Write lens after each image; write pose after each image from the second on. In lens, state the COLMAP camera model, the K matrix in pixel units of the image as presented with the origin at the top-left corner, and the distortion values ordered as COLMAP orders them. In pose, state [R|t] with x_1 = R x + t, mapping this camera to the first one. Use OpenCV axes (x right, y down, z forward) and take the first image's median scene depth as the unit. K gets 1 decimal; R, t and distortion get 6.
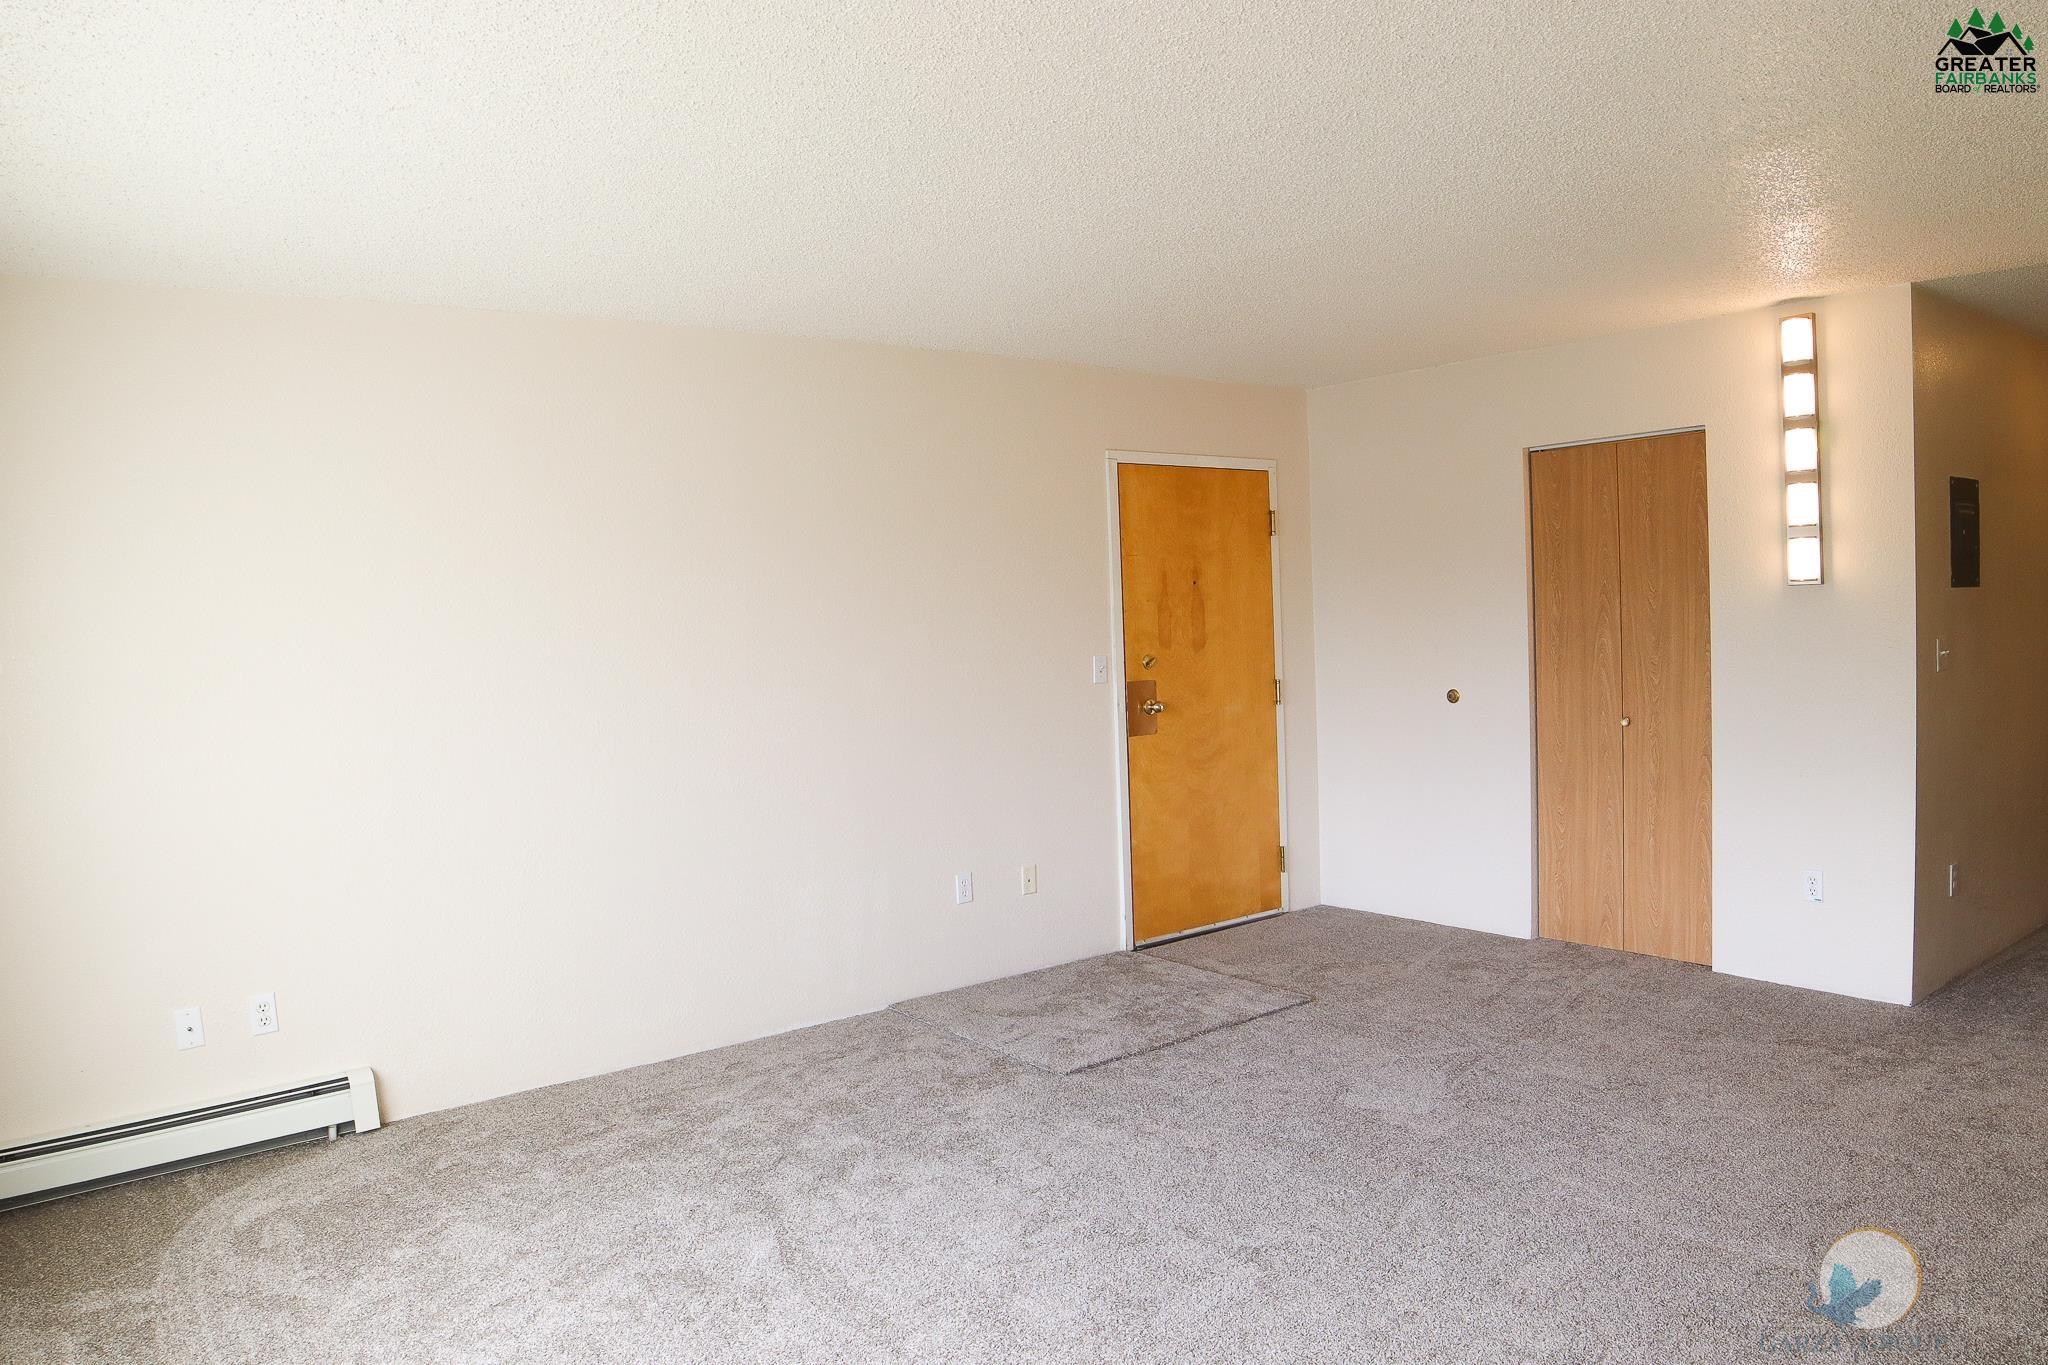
lens RADIAL K [[1427.9, 0, 1079.6], [0, 1427.9, 691.3], [0, 0, 1]] dist [-0.122433, 0.051378]
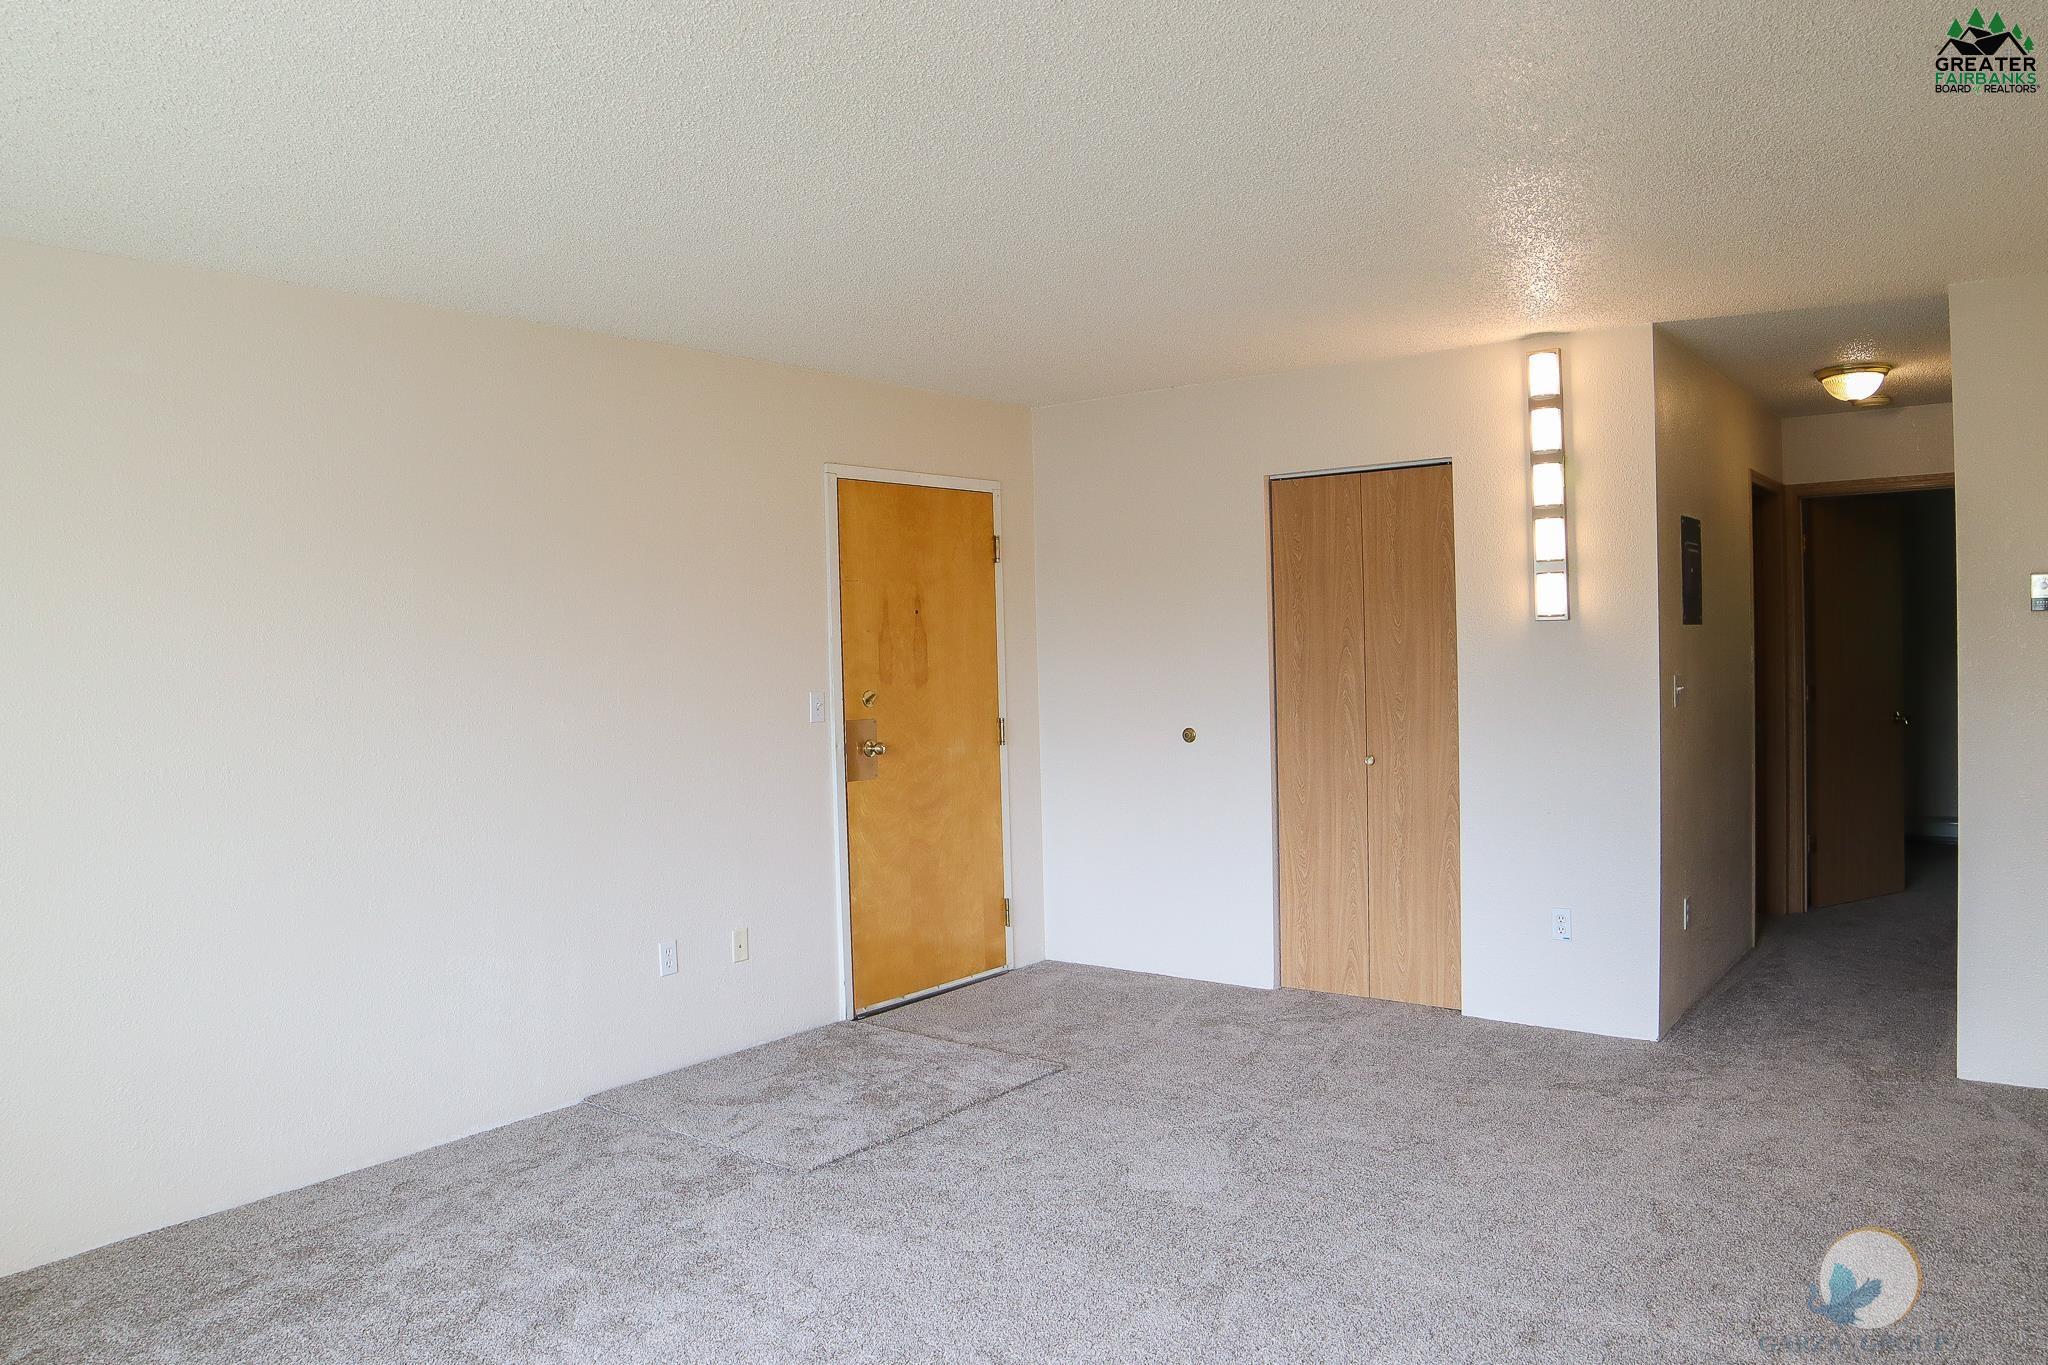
lens RADIAL K [[1427.9, 0, 1026.9], [0, 1427.9, 681.5], [0, 0, 1]] dist [-0.122433, 0.051378]
pose [[0.970636, 0.004961, 0.240503, -0.086255], [0.003739, 0.999355, -0.035705, 0.001506], [-0.240525, 0.035556, 0.969992, 0.119749]]
